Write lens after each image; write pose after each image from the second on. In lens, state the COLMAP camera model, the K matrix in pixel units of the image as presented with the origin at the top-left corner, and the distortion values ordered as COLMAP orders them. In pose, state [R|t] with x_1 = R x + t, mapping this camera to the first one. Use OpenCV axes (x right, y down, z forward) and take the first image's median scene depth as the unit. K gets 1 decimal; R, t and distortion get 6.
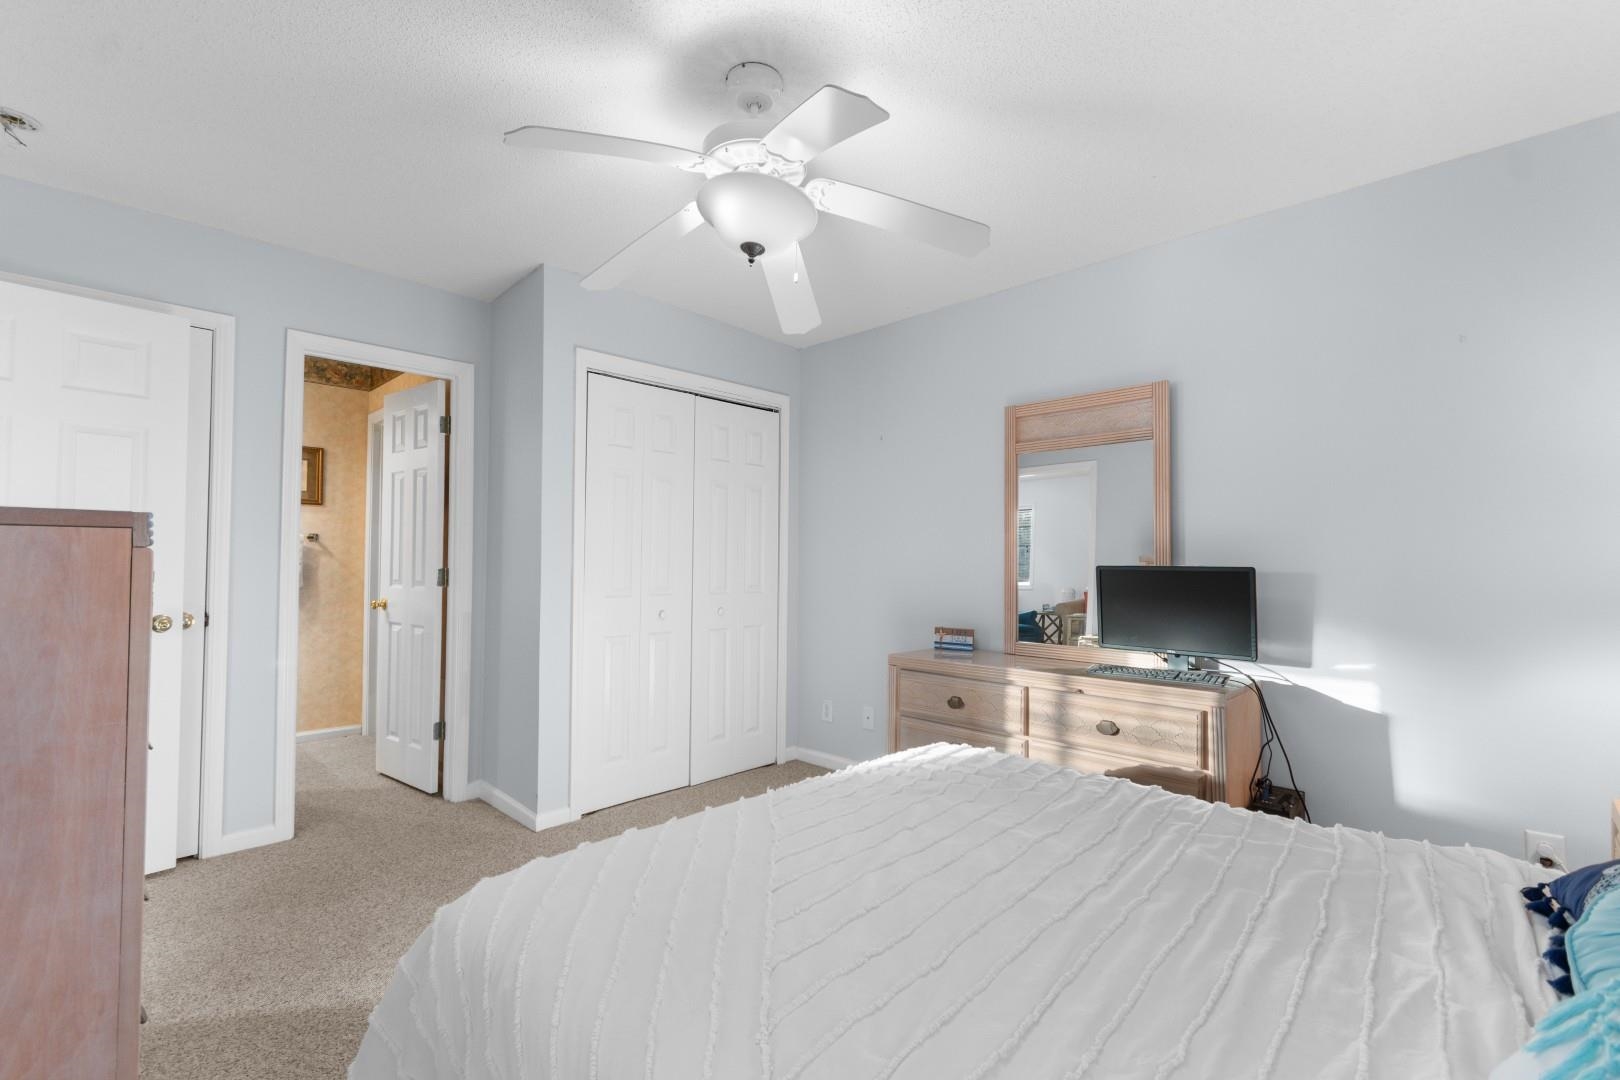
lens RADIAL K [[706.7, 0, 818.9], [0, 706.7, 547.8], [0, 0, 1]] dist [0.000291, -0.000329]
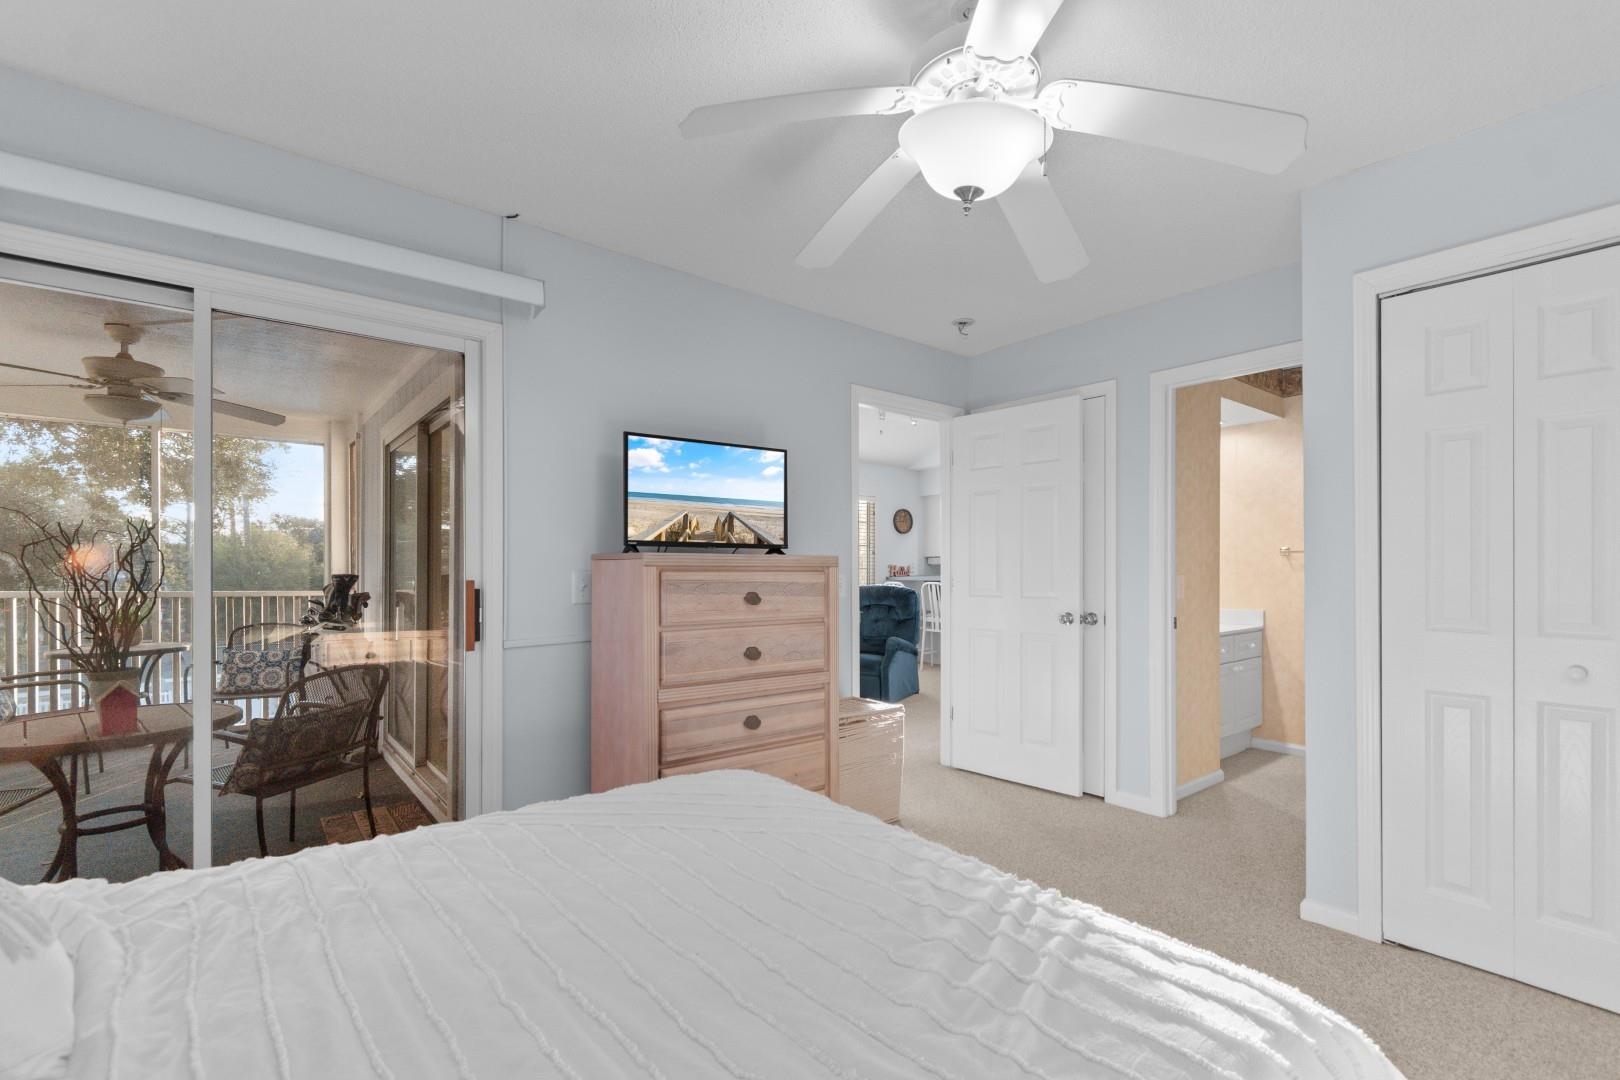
lens RADIAL K [[724.6, 0, 805.8], [0, 724.6, 567.7], [0, 0, 1]] dist [0.000856, 0.000032]
pose [[-0.131911, -0.010359, -0.991207, 0.518143], [0.015303, 0.999805, -0.012486, 0.015623], [0.991143, -0.016815, -0.131727, 0.619169]]
